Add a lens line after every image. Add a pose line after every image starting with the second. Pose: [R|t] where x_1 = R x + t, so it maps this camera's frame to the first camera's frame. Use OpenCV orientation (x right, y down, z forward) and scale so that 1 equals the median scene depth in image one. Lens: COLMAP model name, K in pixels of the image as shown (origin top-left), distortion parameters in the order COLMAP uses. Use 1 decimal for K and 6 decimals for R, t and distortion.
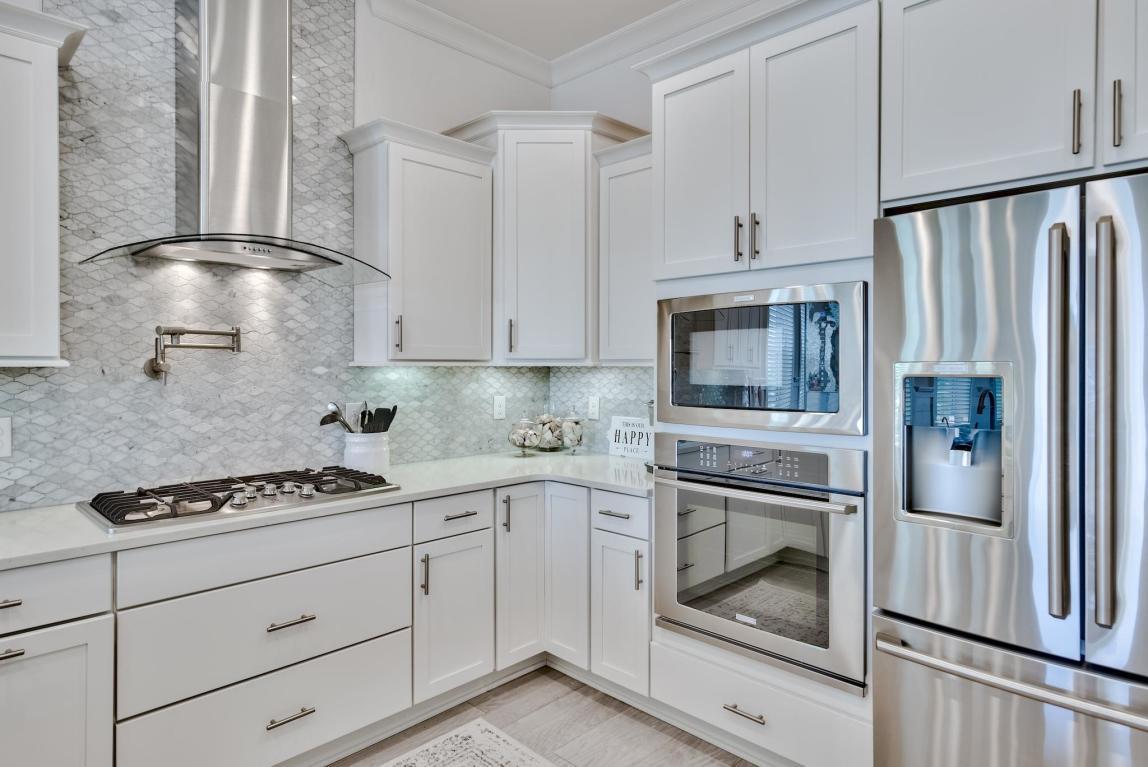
lens RADIAL K [[652.4, 0, 591.0], [0, 652.4, 368.5], [0, 0, 1]] dist [0.008649, -0.000106]
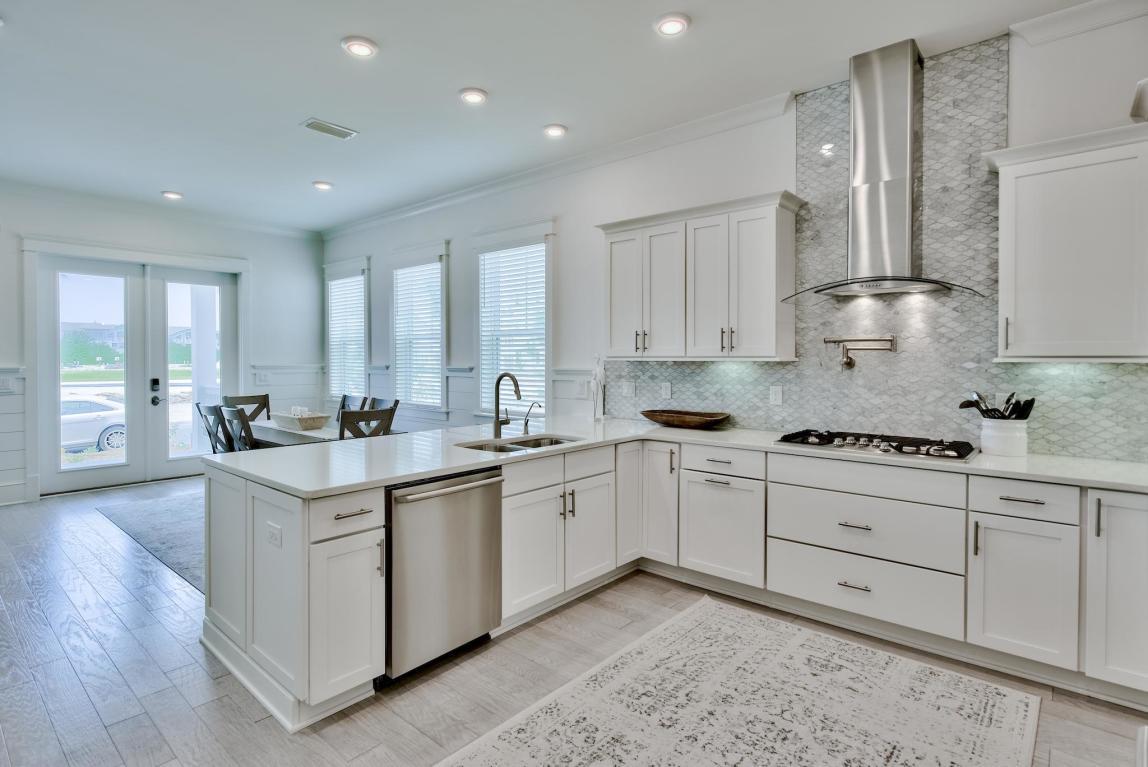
lens RADIAL K [[570.7, 0, 576.0], [0, 570.7, 364.8], [0, 0, 1]] dist [-0.006033, -0.000620]
pose [[0.073592, 0.008405, -0.997253, 0.701034], [-0.008911, 0.999930, 0.007770, 0.000468], [0.997249, 0.008315, 0.073661, 0.194788]]
